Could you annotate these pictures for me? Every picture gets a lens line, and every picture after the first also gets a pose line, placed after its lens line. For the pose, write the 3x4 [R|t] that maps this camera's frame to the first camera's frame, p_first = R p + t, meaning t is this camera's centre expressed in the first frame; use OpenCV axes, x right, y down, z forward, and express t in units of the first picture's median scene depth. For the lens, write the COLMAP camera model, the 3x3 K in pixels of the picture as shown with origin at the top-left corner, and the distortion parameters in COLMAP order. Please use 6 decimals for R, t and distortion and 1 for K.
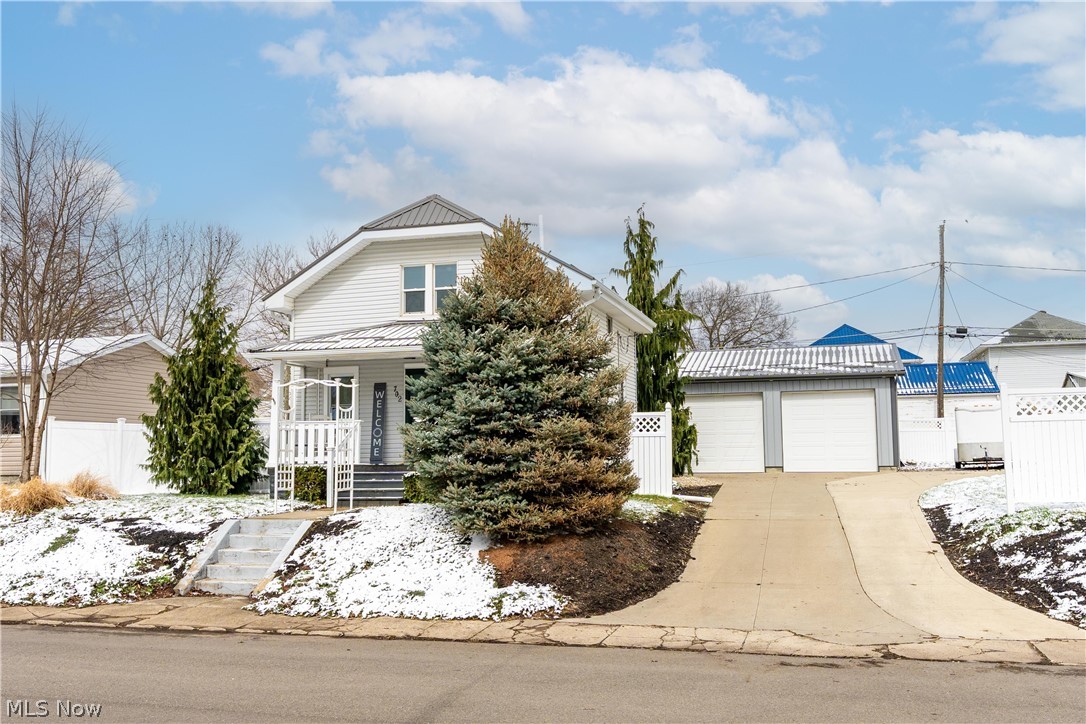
lens RADIAL K [[987.6, 0, 544.1], [0, 987.6, 364.2], [0, 0, 1]] dist [-0.009613, 0.012413]
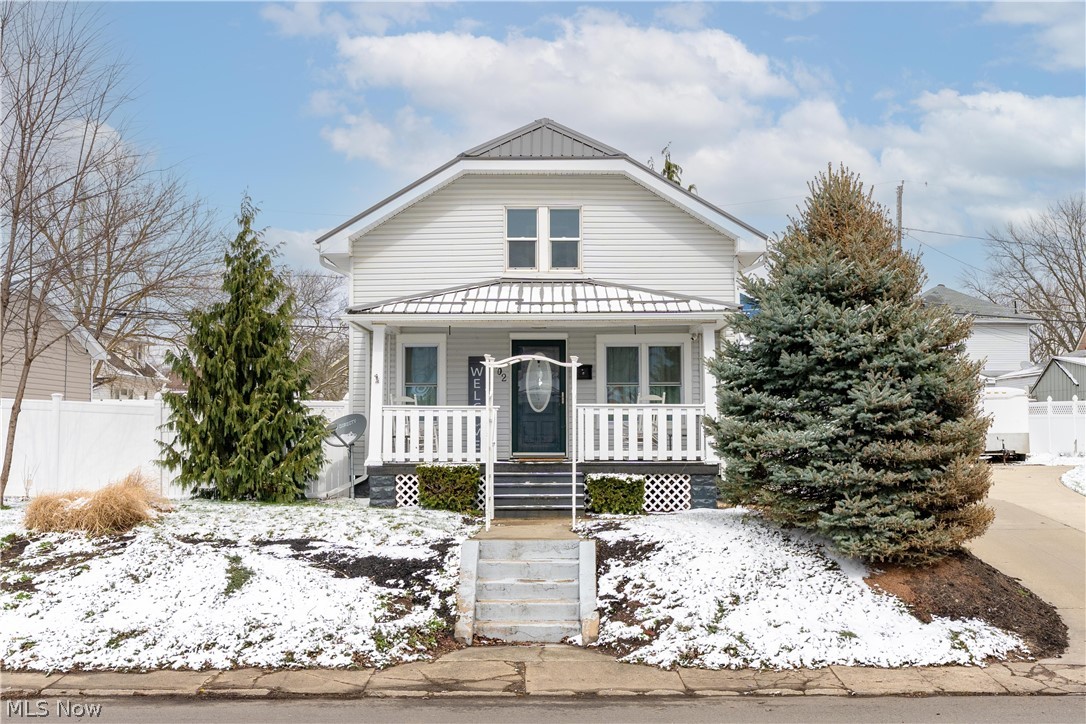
lens RADIAL K [[1195.3, 0, 545.0], [0, 1195.3, 359.6], [0, 0, 1]] dist [0.016061, 0.000000]
pose [[0.964370, 0.025007, 0.263373, -0.360112], [-0.033117, 0.999103, 0.026399, -0.005242], [-0.262477, -0.034181, 0.964333, 0.075420]]
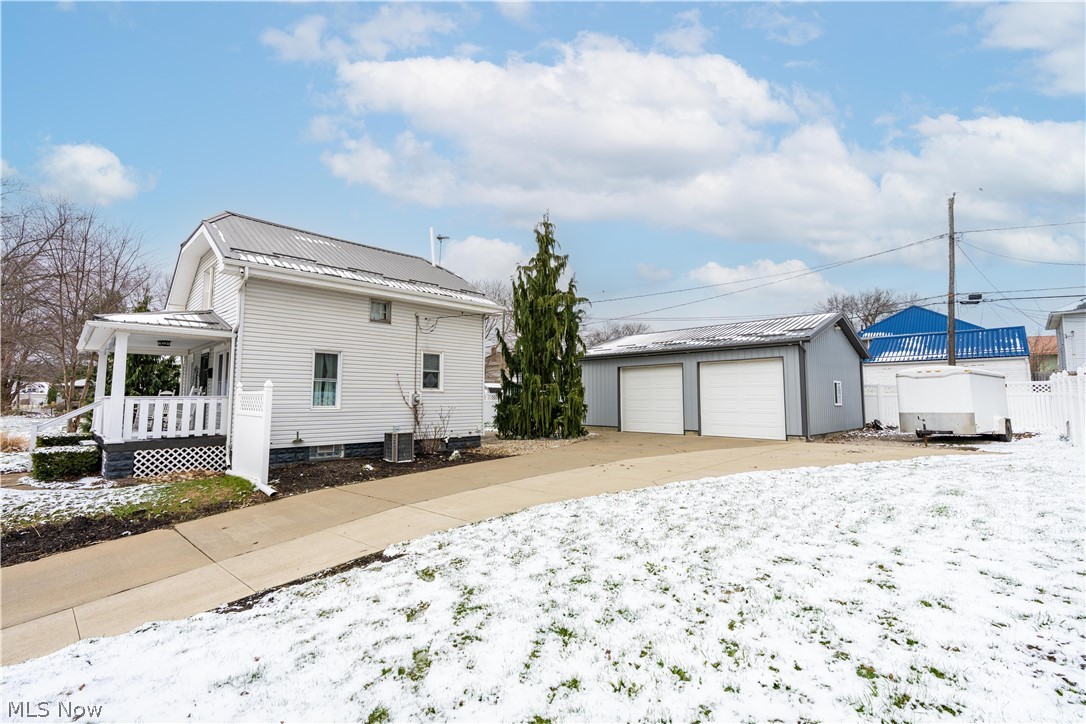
lens RADIAL K [[484.7, 0, 541.6], [0, 484.7, 357.1], [0, 0, 1]] dist [-0.006382, 0.002785]
pose [[0.877041, -0.033006, -0.479280, 0.509661], [0.036564, 0.999329, -0.001911, 0.025217], [0.479022, -0.015849, 0.877660, 0.656180]]
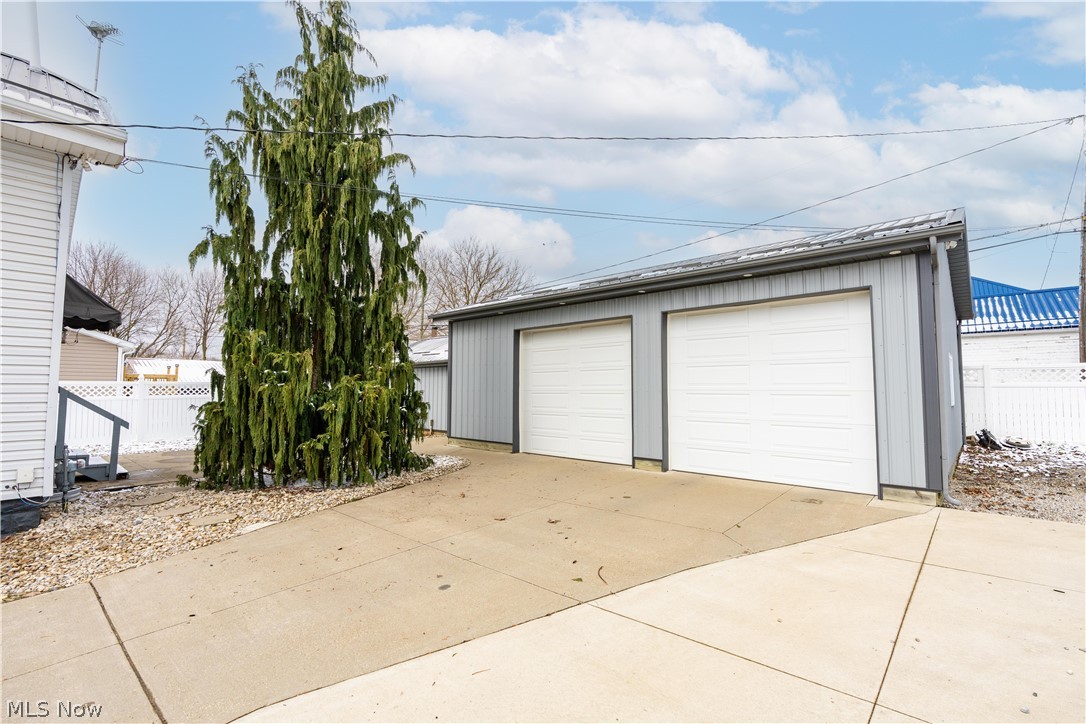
lens RADIAL K [[484.7, 0, 542.5], [0, 484.7, 361.6], [0, 0, 1]] dist [-0.006382, 0.002785]
pose [[0.899466, -0.016319, -0.436686, 0.431597], [0.030928, 0.999174, 0.026365, 0.066083], [0.435895, -0.037221, 0.899228, 1.100812]]
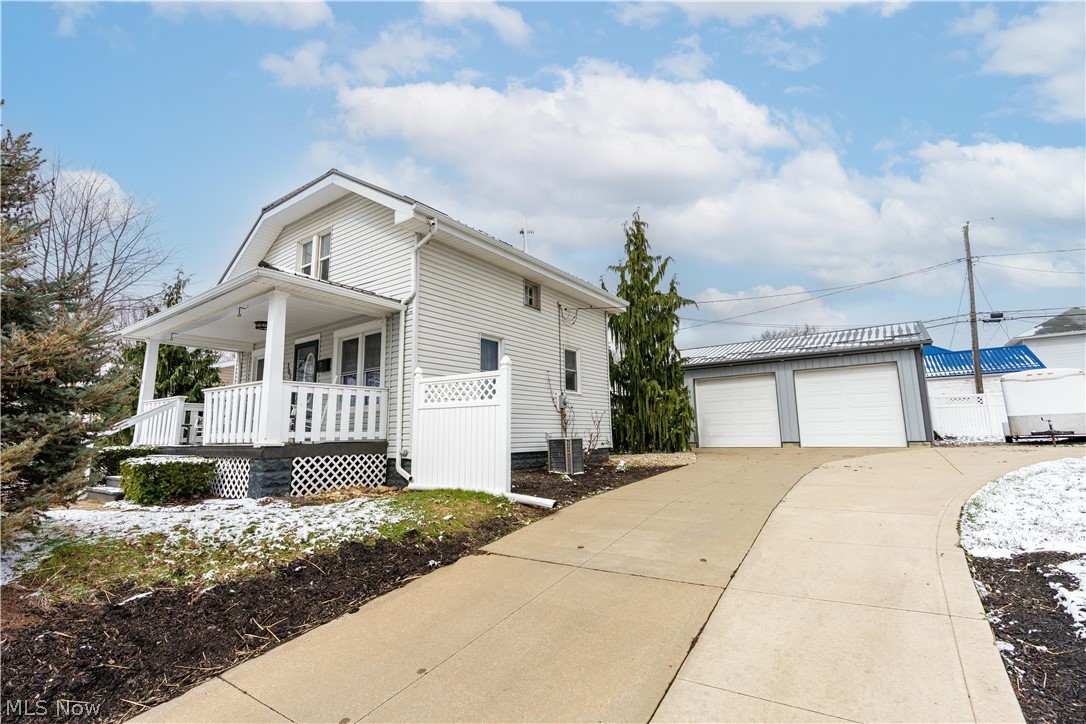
lens RADIAL K [[484.7, 0, 545.6], [0, 484.7, 361.0], [0, 0, 1]] dist [-0.006382, 0.002785]
pose [[0.941342, -0.058554, -0.332335, 0.240474], [0.039707, 0.997209, -0.063229, 0.059001], [0.335110, 0.046324, 0.941039, 0.623438]]
